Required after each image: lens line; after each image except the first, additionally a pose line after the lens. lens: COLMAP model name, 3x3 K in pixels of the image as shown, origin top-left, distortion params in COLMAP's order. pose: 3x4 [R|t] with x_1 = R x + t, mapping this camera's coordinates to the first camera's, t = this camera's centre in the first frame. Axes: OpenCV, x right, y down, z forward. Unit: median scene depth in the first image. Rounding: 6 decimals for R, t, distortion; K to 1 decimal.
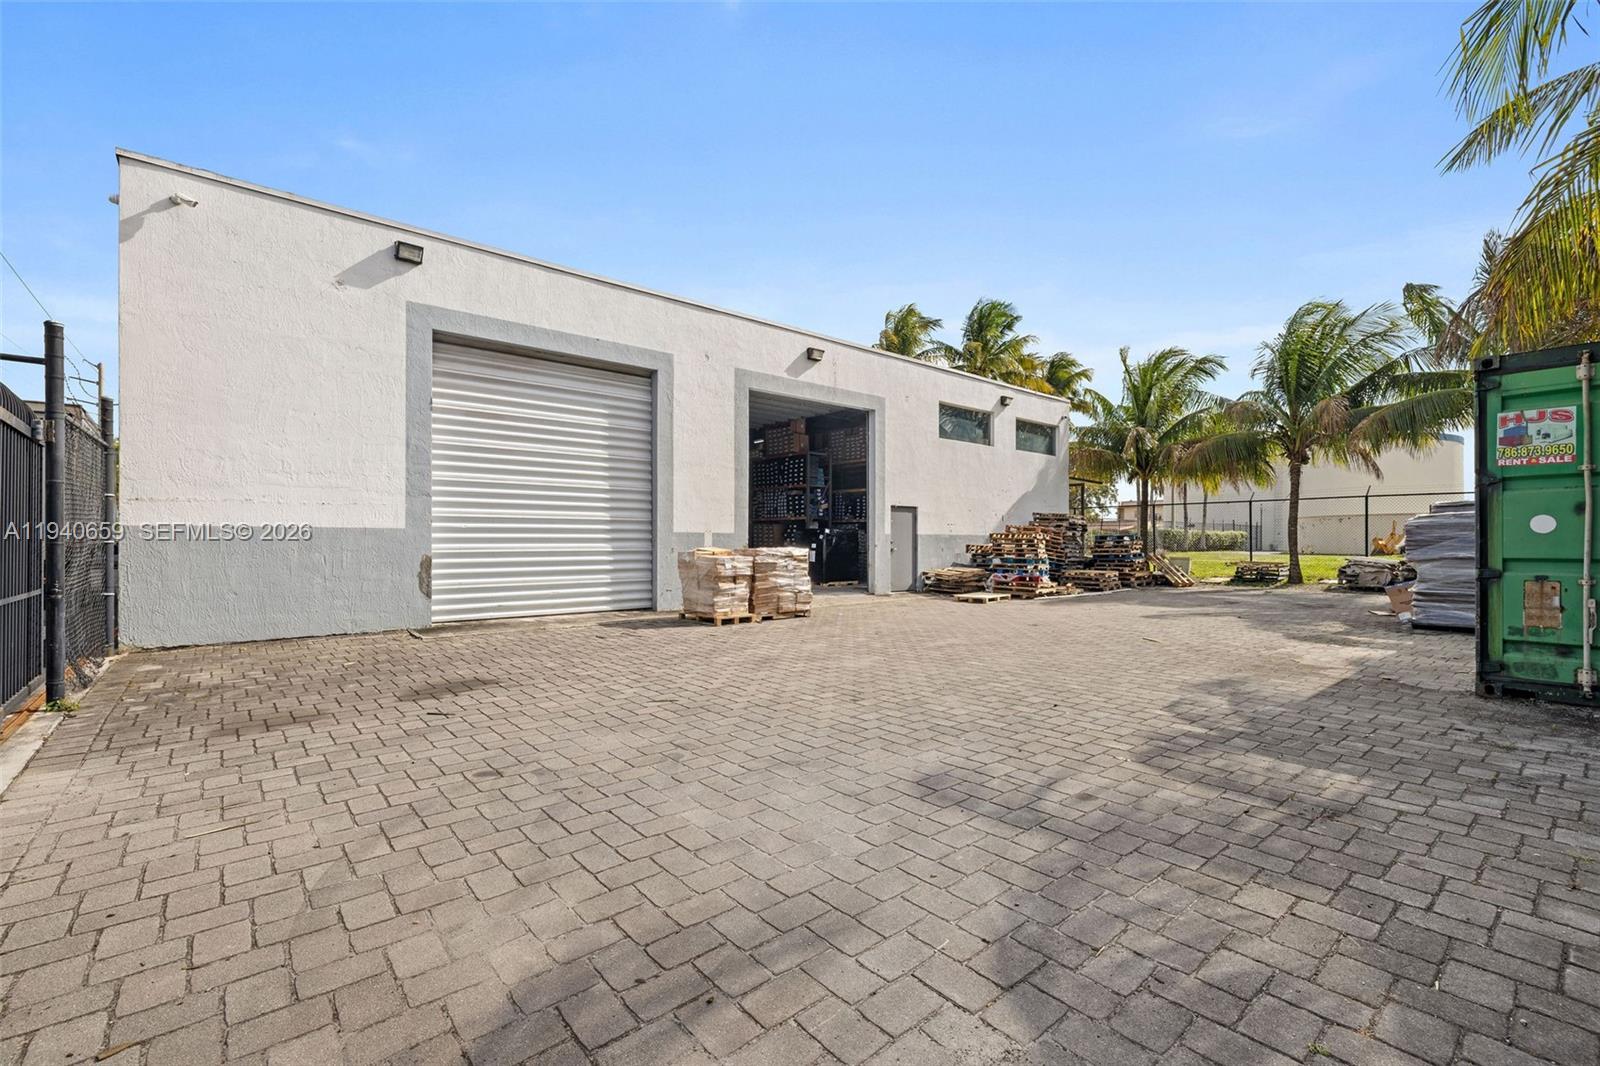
lens RADIAL K [[680.3, 0, 798.2], [0, 680.3, 531.5], [0, 0, 1]] dist [0.003261, 0.000232]
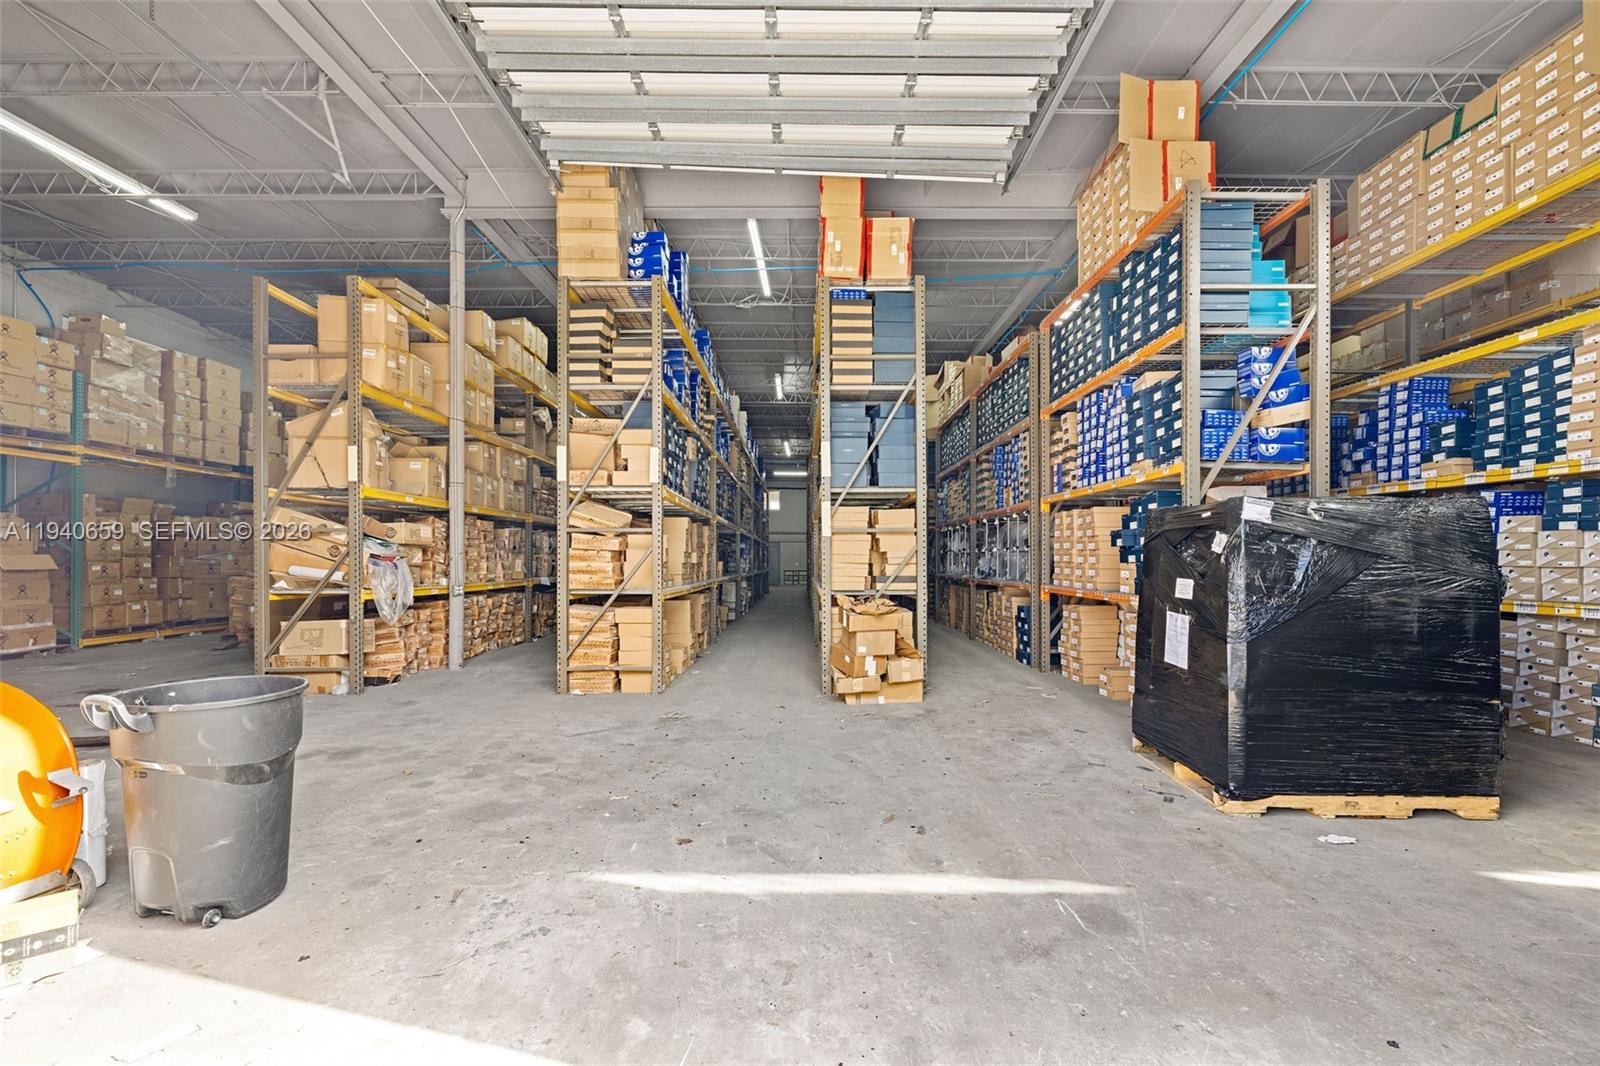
lens RADIAL K [[680.3, 0, 797.4], [0, 680.3, 542.3], [0, 0, 1]] dist [0.003261, 0.000232]
pose [[0.751094, -0.000529, -0.660195, 0.071181], [-0.009333, 0.999891, -0.011418, 0.011193], [0.660129, 0.014738, 0.751008, 0.760526]]
